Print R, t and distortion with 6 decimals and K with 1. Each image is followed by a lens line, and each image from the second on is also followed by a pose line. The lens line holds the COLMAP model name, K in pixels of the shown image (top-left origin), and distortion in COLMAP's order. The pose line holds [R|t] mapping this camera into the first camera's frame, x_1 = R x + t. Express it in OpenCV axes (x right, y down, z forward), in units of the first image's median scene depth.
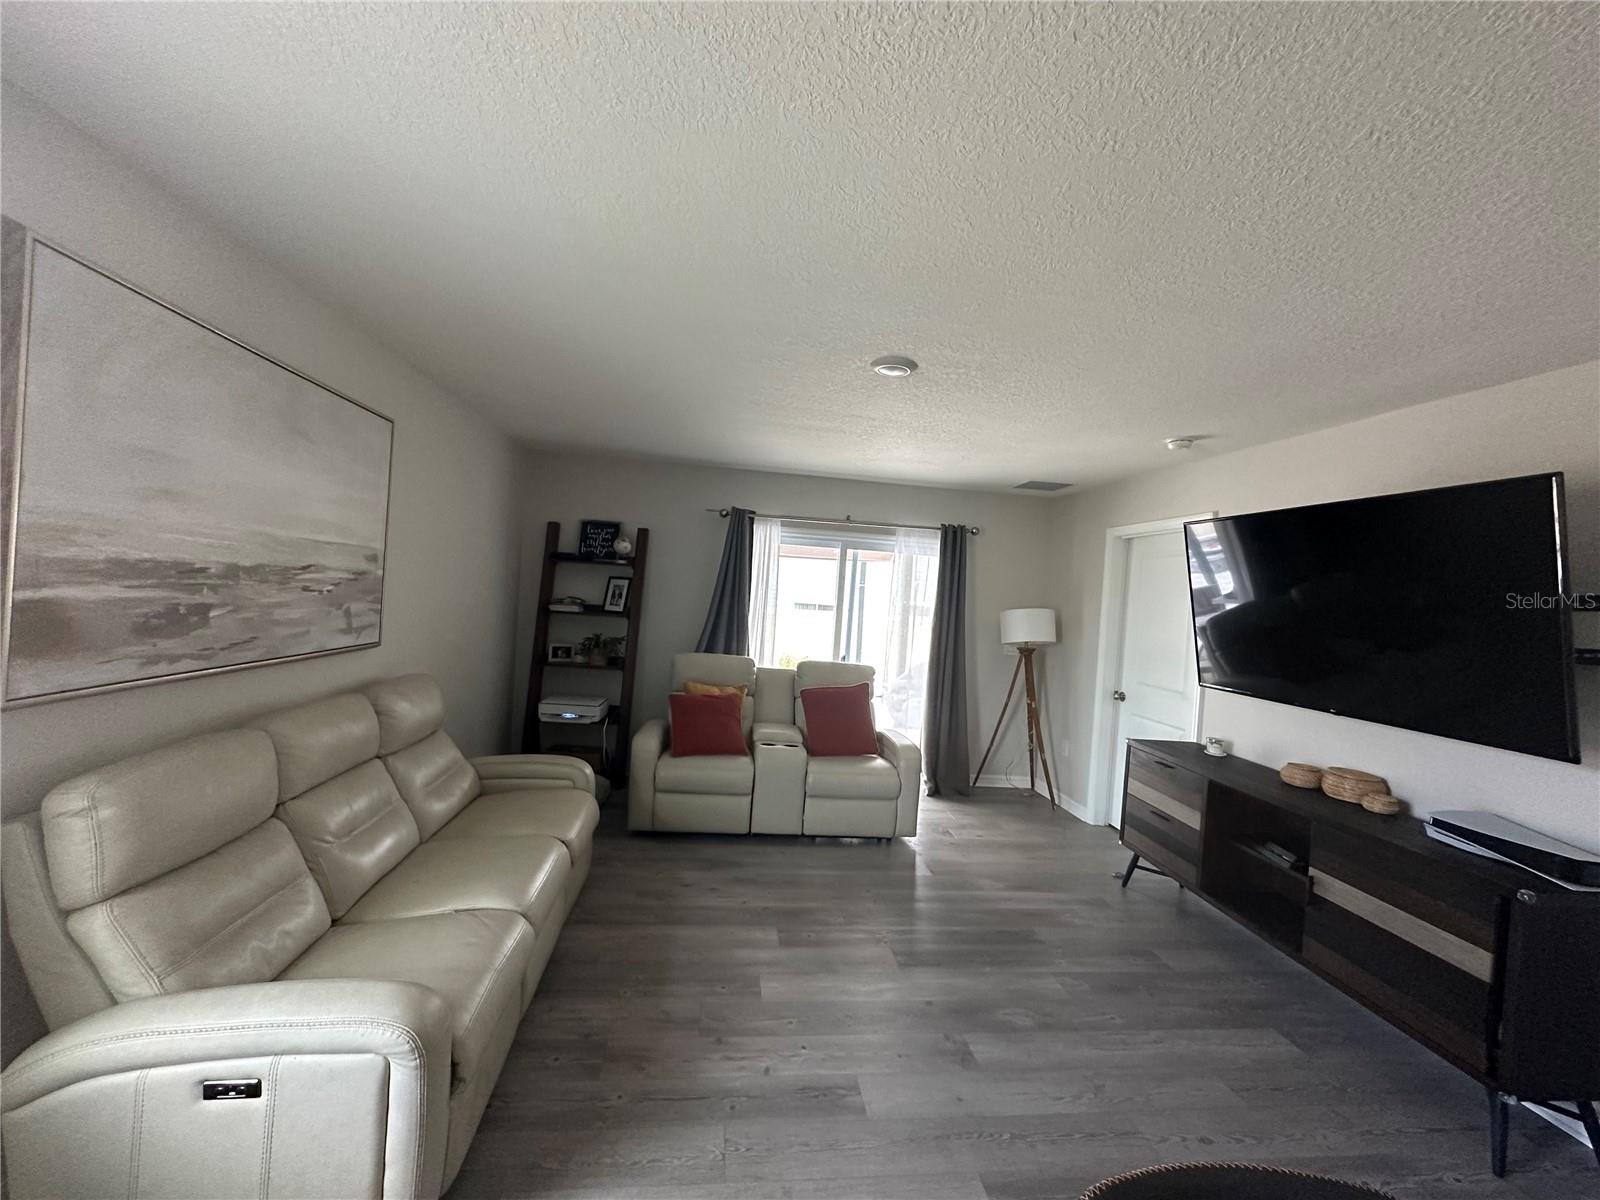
lens RADIAL K [[636.9, 0, 798.5], [0, 636.9, 598.4], [0, 0, 1]] dist [-0.000719, -0.000087]
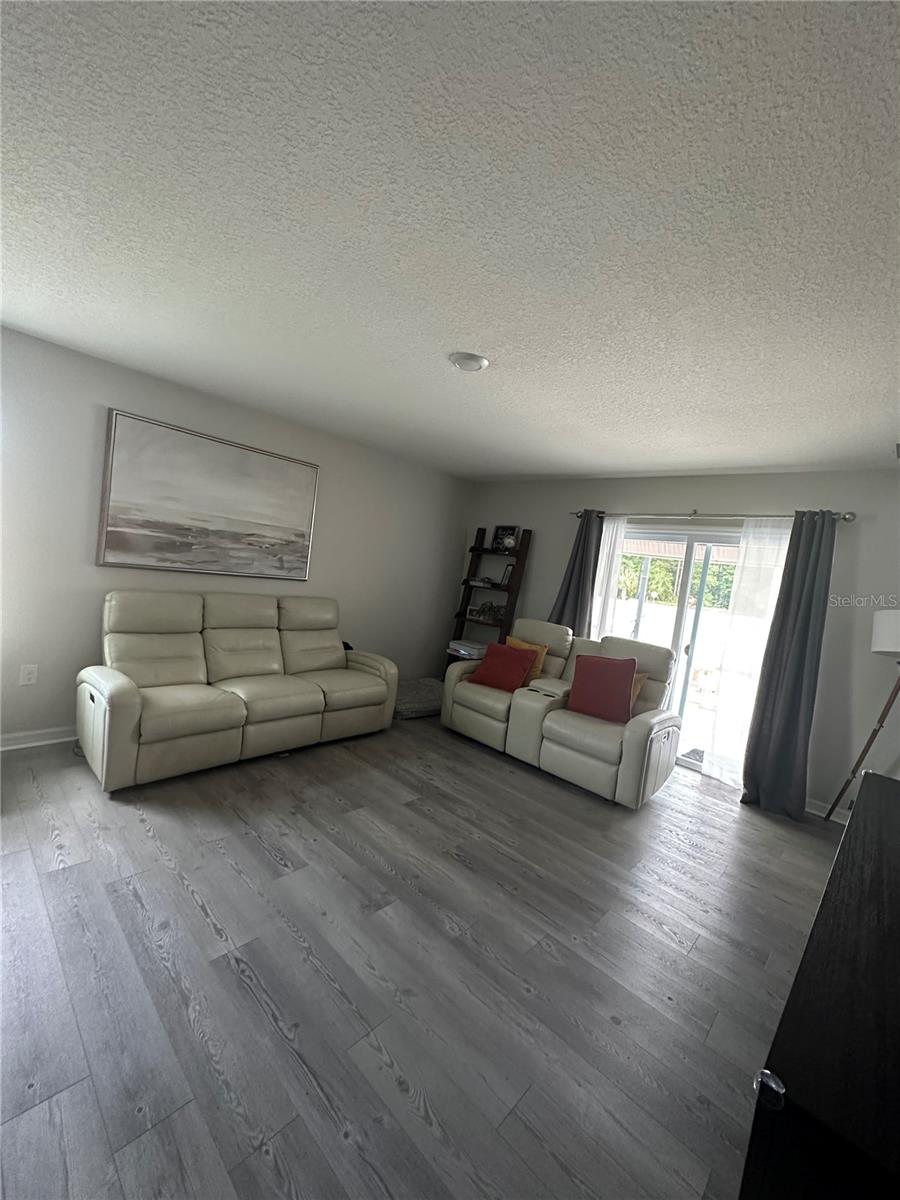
lens RADIAL K [[477.7, 0, 453.0], [0, 477.7, 598.5], [0, 0, 1]] dist [-0.000719, -0.000087]
pose [[0.649341, 0.061695, -0.757990, 0.835486], [-0.087538, 0.996143, 0.006088, 0.087818], [0.755442, 0.062400, 0.652237, 0.390107]]
